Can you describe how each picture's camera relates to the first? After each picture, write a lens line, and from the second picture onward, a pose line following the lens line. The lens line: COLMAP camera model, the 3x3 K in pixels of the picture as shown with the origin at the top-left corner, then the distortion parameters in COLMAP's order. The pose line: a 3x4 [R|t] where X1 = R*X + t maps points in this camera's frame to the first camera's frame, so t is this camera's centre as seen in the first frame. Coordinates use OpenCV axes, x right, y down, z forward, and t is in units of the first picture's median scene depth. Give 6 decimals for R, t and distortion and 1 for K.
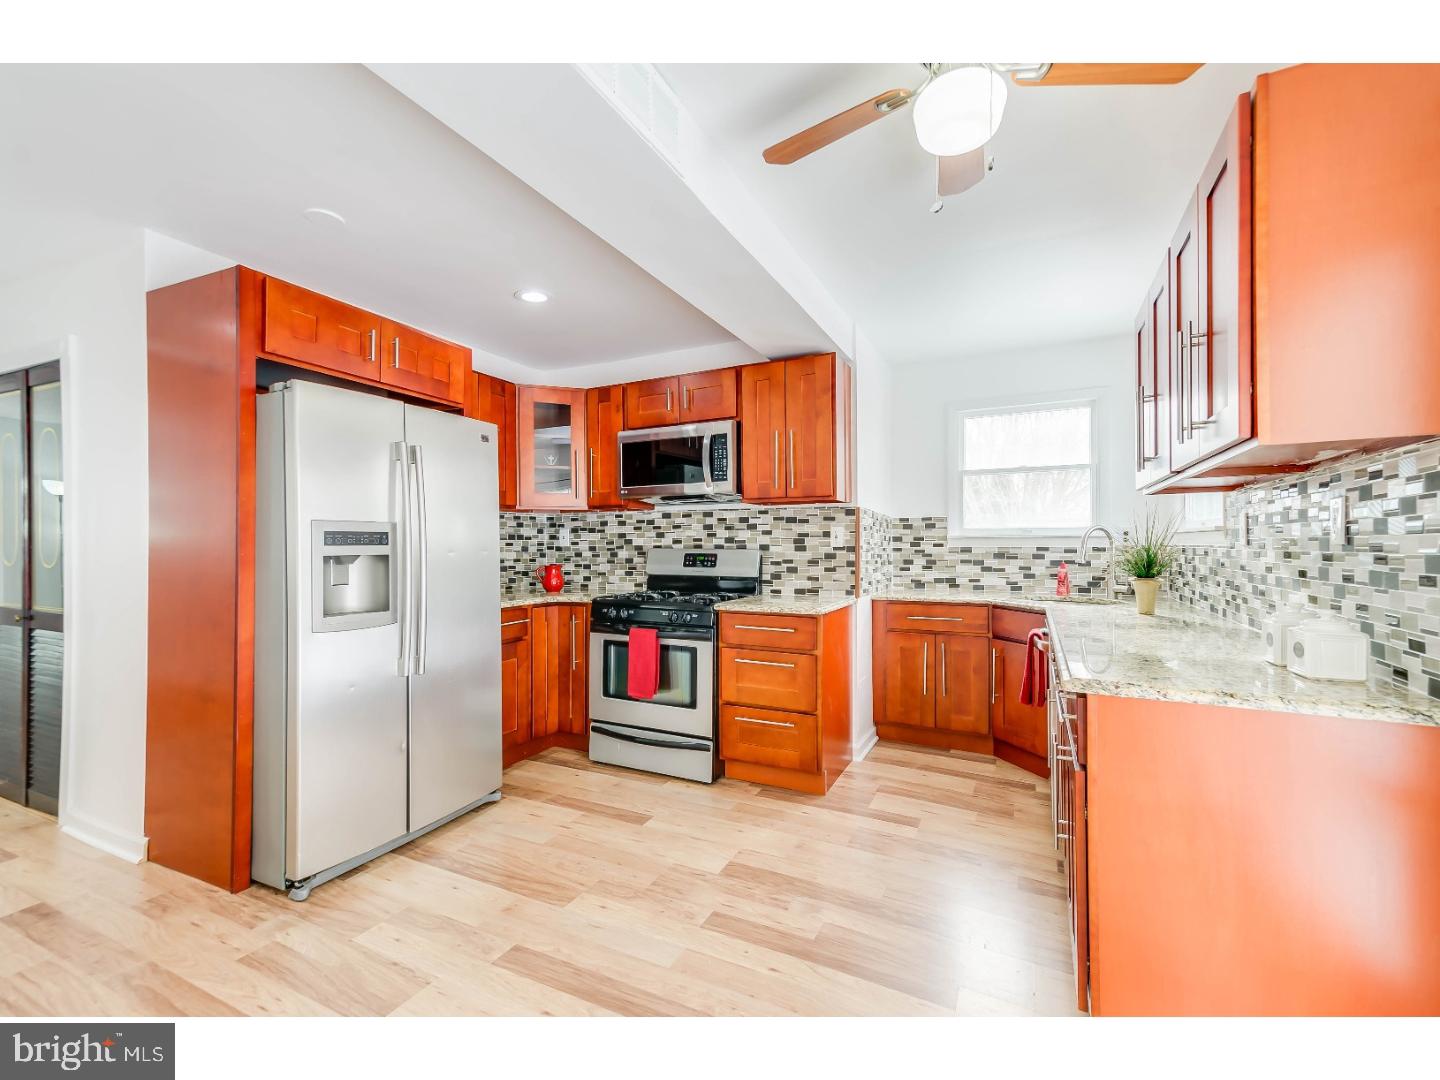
lens RADIAL K [[627.6, 0, 715.3], [0, 627.6, 543.9], [0, 0, 1]] dist [0.034123, 0.000346]
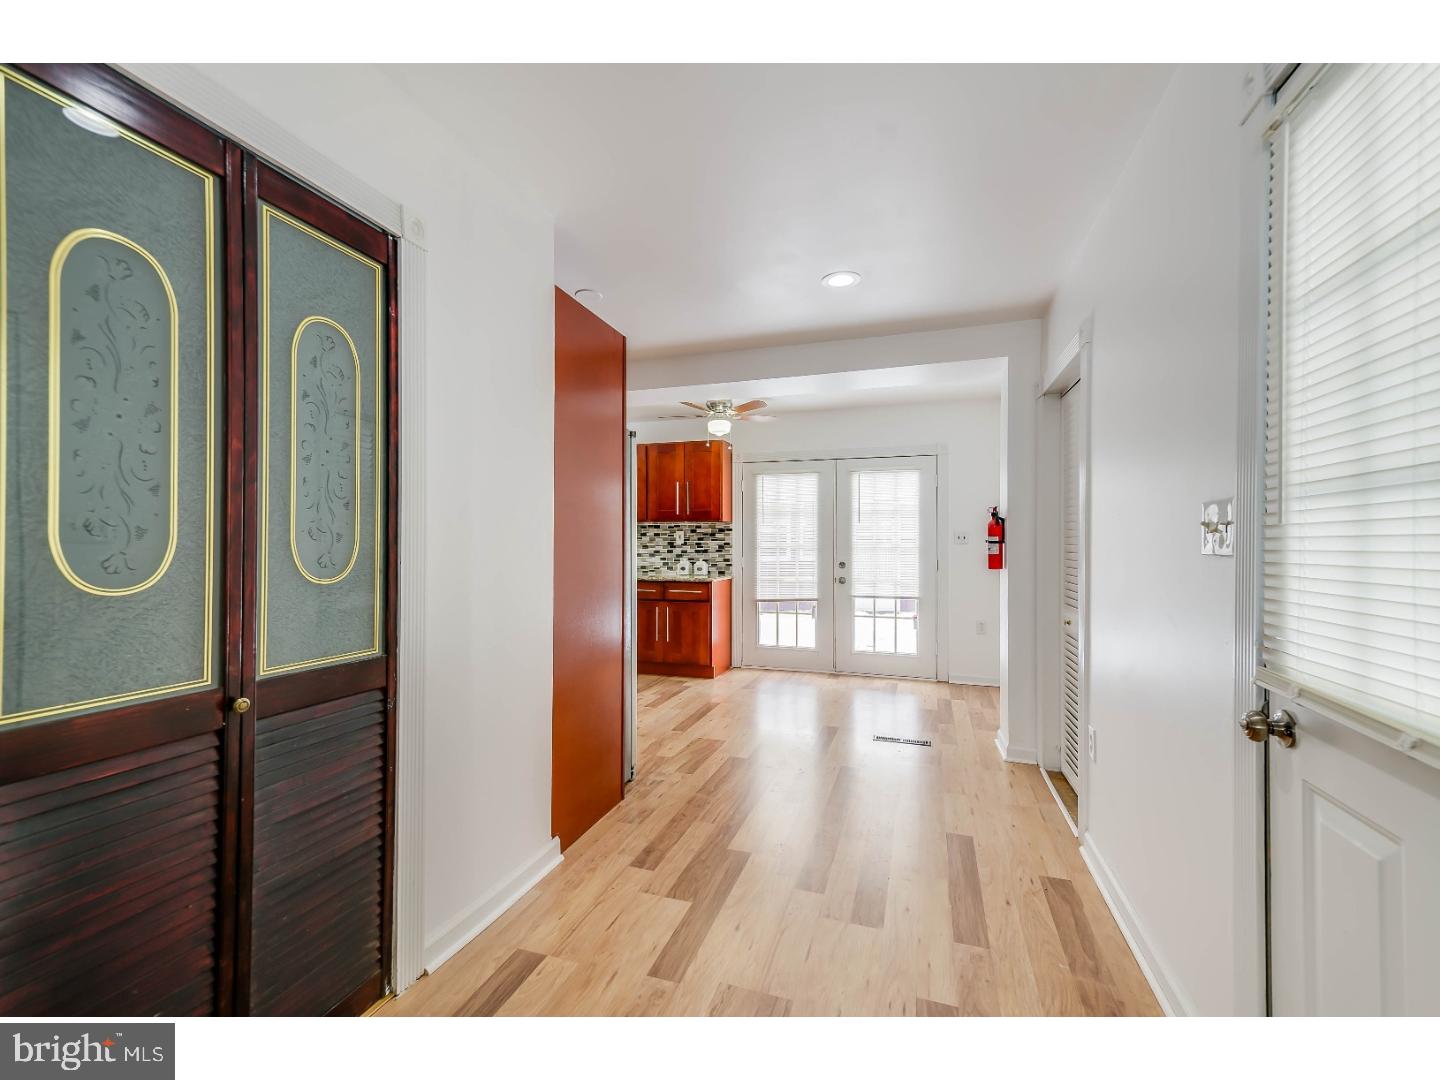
lens RADIAL K [[623.3, 0, 715.9], [0, 623.3, 547.4], [0, 0, 1]] dist [0.036423, -0.008053]
pose [[-0.141748, -0.004732, 0.989892, -1.273711], [-0.003166, 0.999986, 0.004326, 0.003850], [-0.989898, -0.002521, -0.141761, 0.611537]]
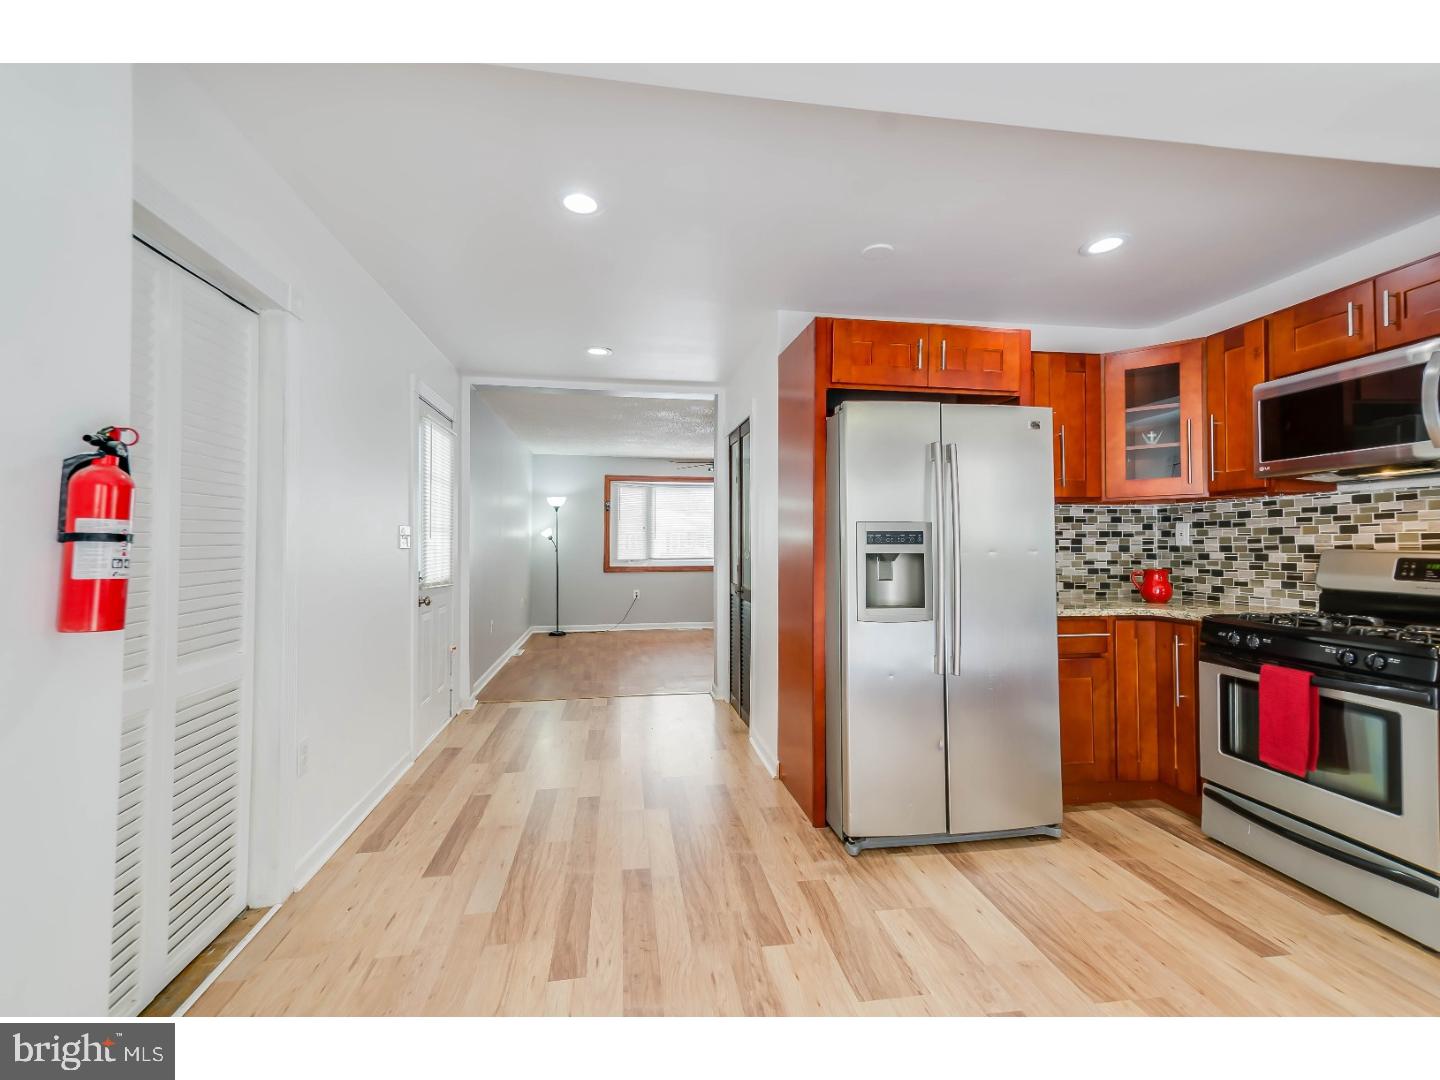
lens RADIAL K [[634.3, 0, 722.6], [0, 634.3, 533.9], [0, 0, 1]] dist [0.037994, -0.008759]
pose [[0.587677, -0.009910, -0.809035, 0.087502], [0.000097, 0.999926, -0.012178, -0.001029], [0.809095, 0.007078, 0.587635, 0.085769]]
